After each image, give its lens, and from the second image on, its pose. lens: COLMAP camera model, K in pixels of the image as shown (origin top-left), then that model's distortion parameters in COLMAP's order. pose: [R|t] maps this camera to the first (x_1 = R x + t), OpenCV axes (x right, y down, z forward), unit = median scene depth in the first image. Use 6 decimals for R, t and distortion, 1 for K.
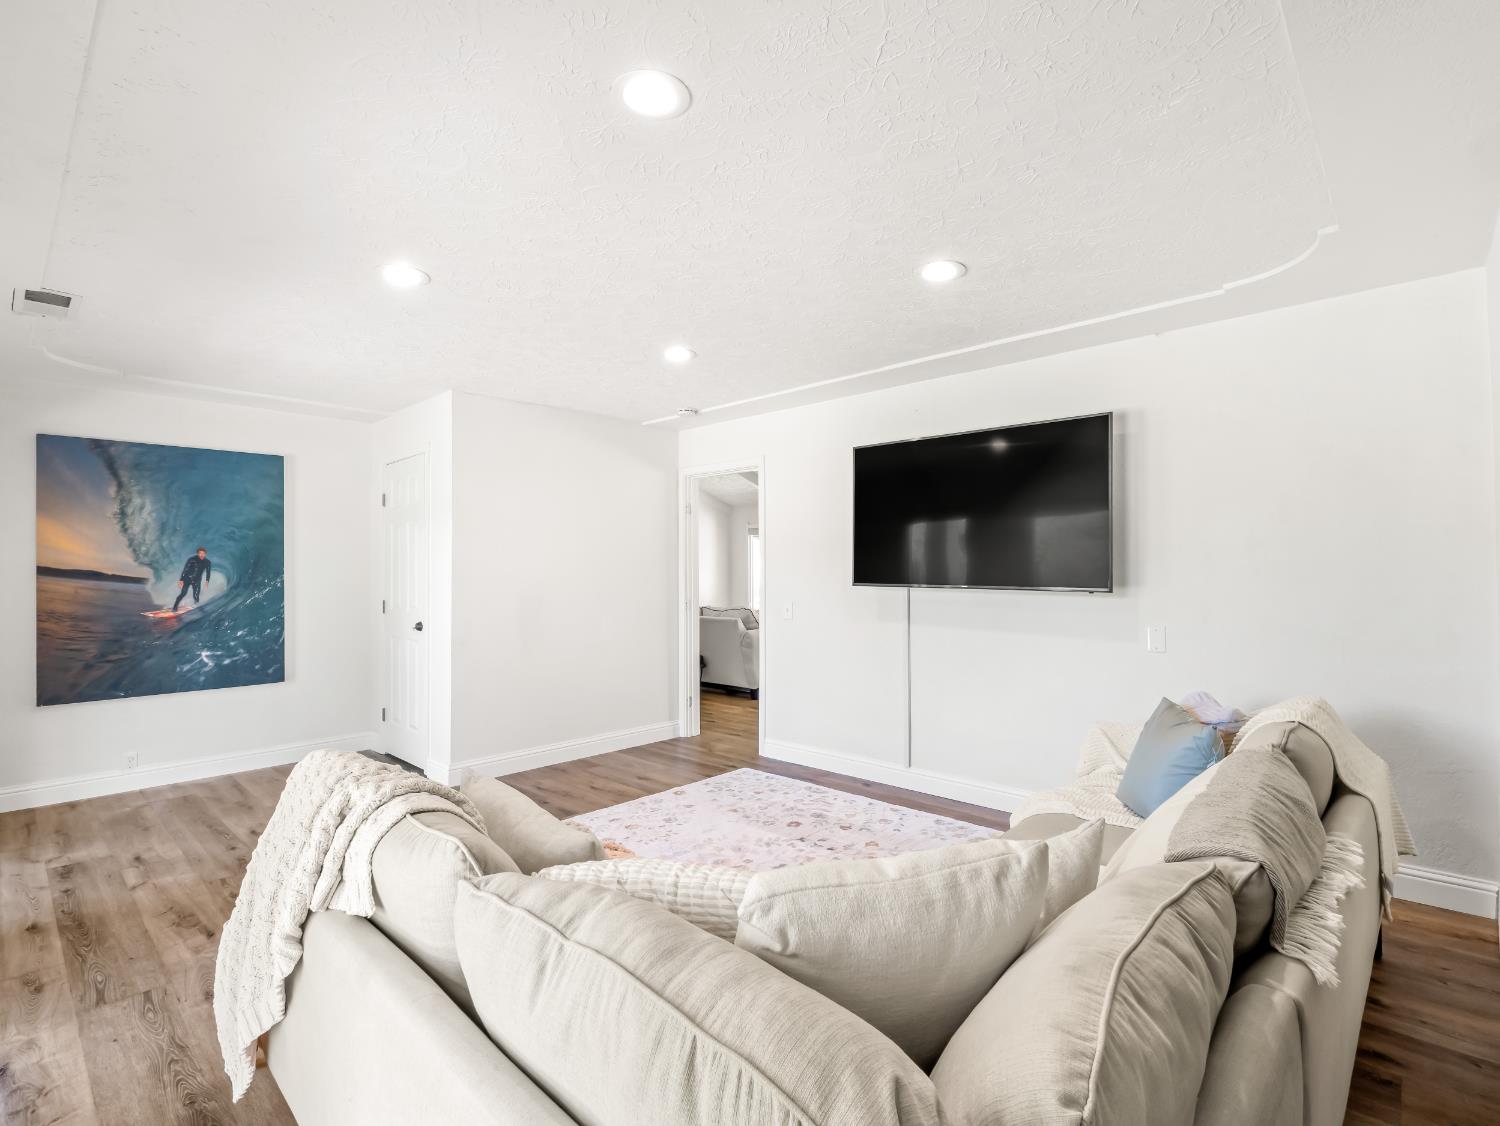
lens RADIAL K [[735.8, 0, 741.2], [0, 735.8, 562.4], [0, 0, 1]] dist [-0.002310, -0.011019]
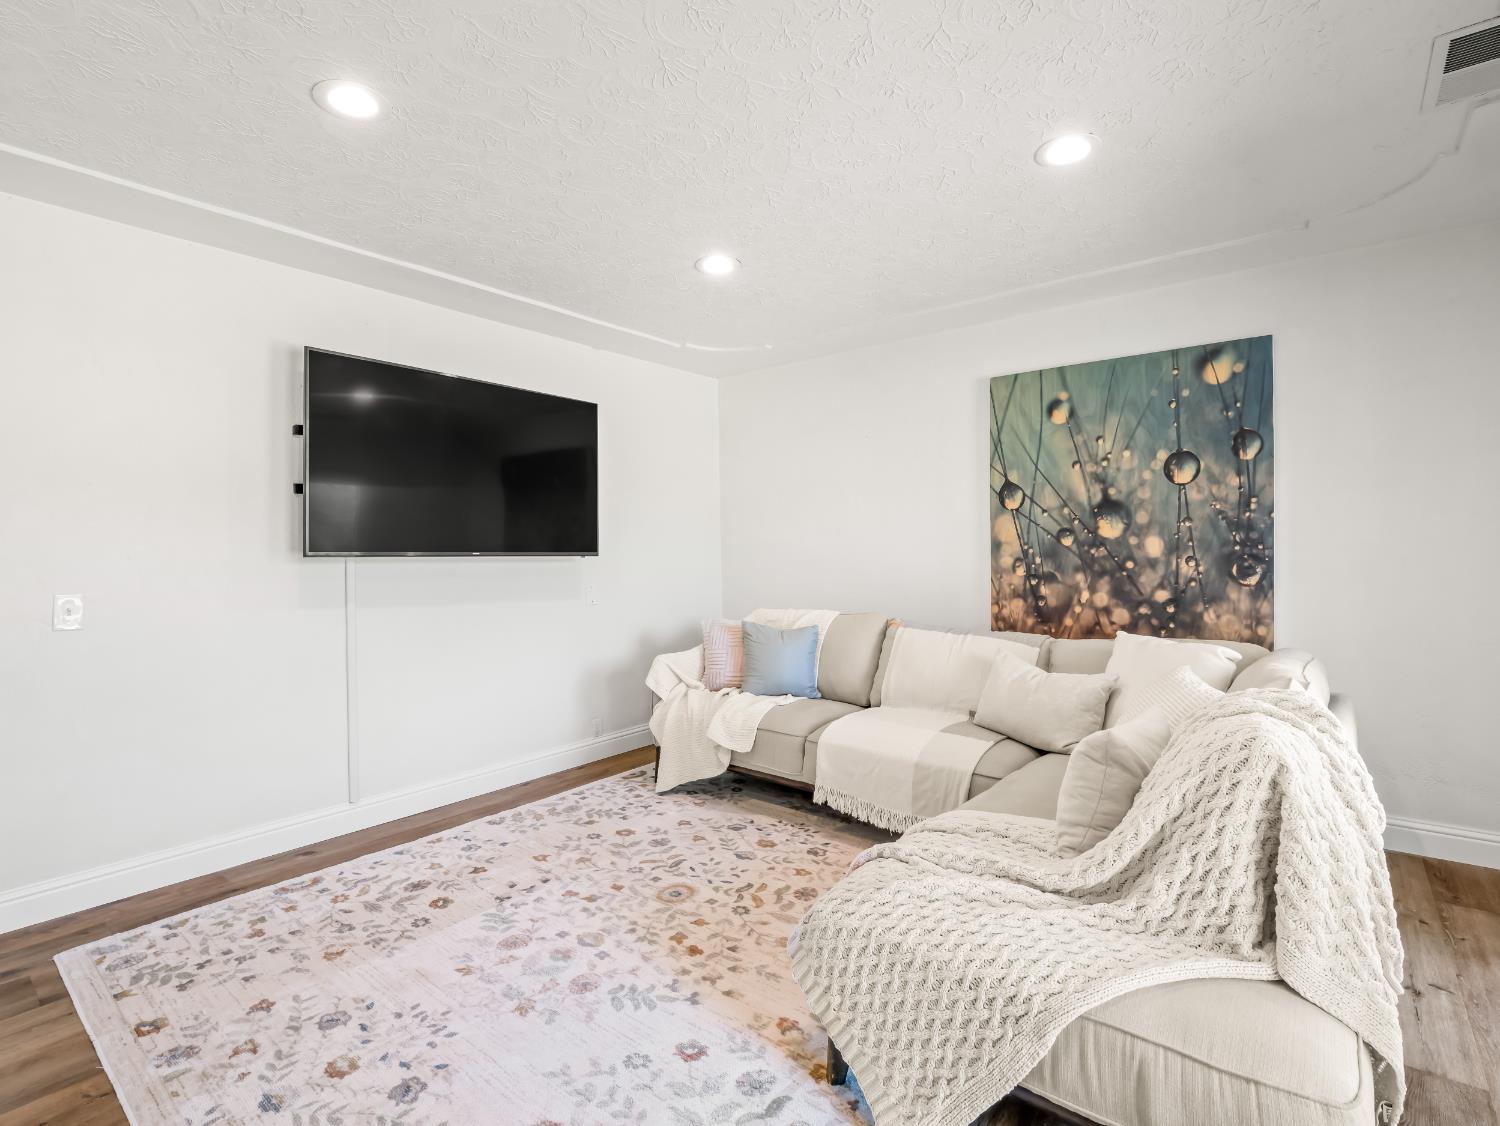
lens RADIAL K [[732.8, 0, 748.5], [0, 732.8, 553.4], [0, 0, 1]] dist [-0.004570, -0.001288]
pose [[-0.081888, -0.002568, 0.996638, -0.590648], [-0.004462, 0.999988, 0.002210, 0.026833], [-0.996632, -0.004266, -0.081898, 0.727065]]
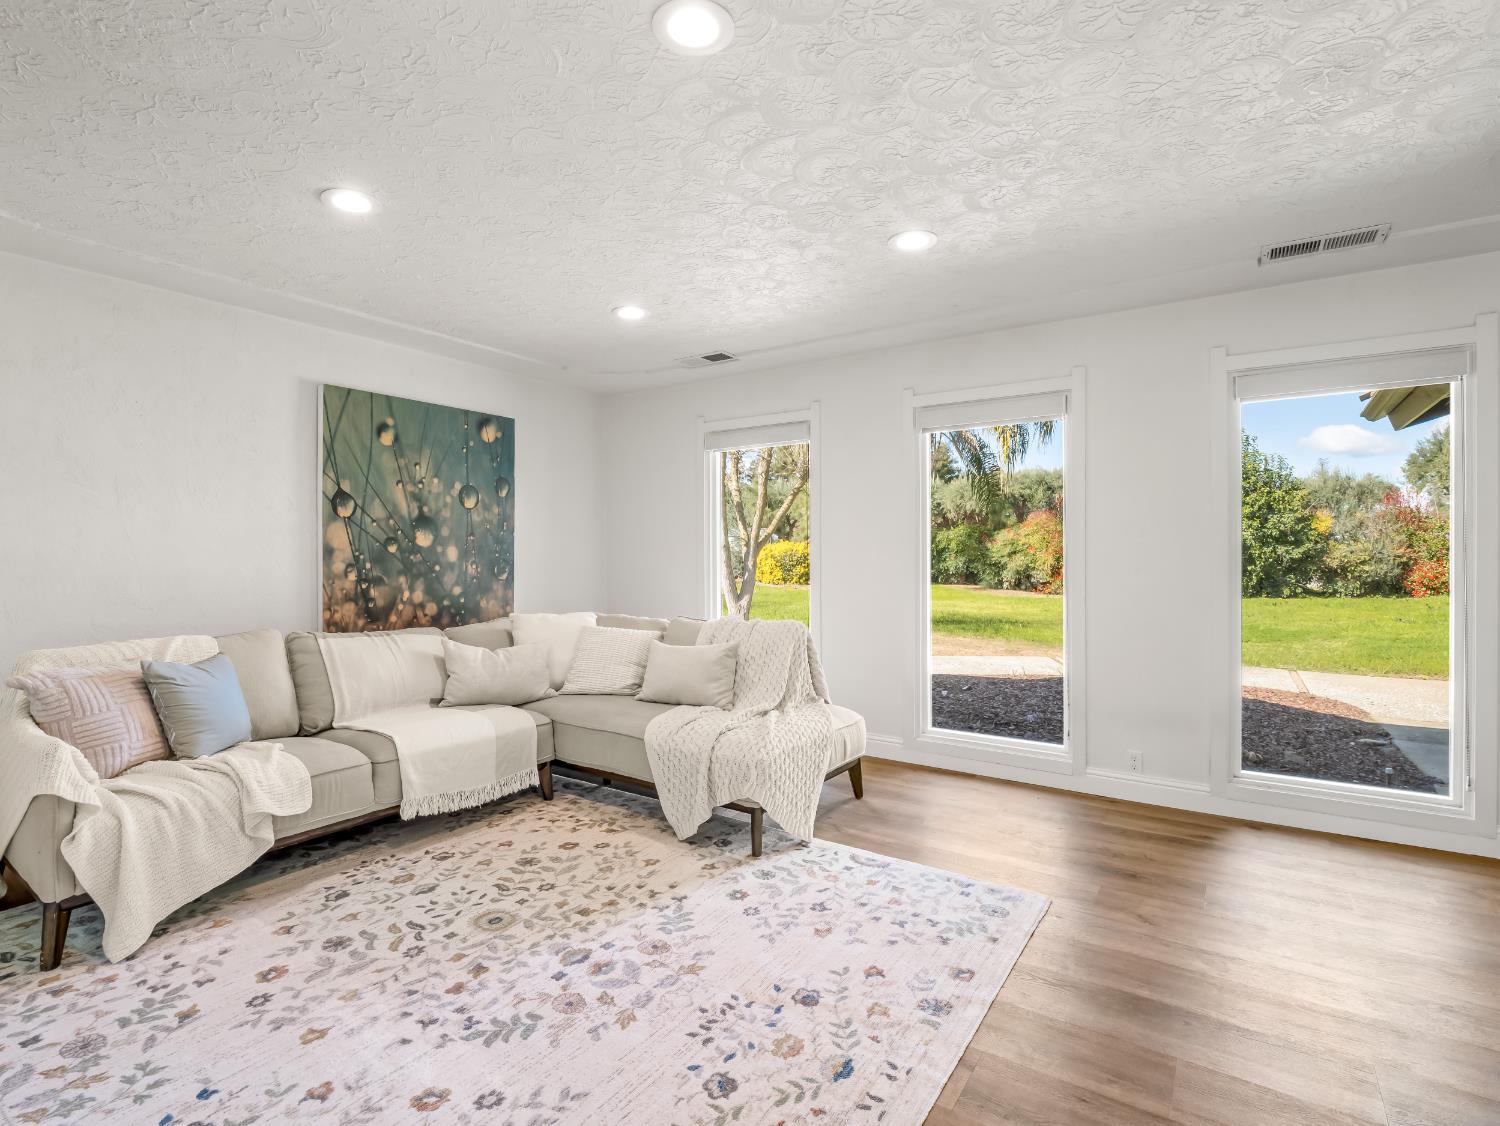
lens RADIAL K [[735.8, 0, 741.2], [0, 735.8, 562.4], [0, 0, 1]] dist [-0.002310, -0.011019]
pose [[-0.986268, 0.007857, -0.164969, -0.037012], [0.008326, 0.999963, -0.002153, 0.038095], [0.164946, -0.003497, -0.986296, 1.374228]]
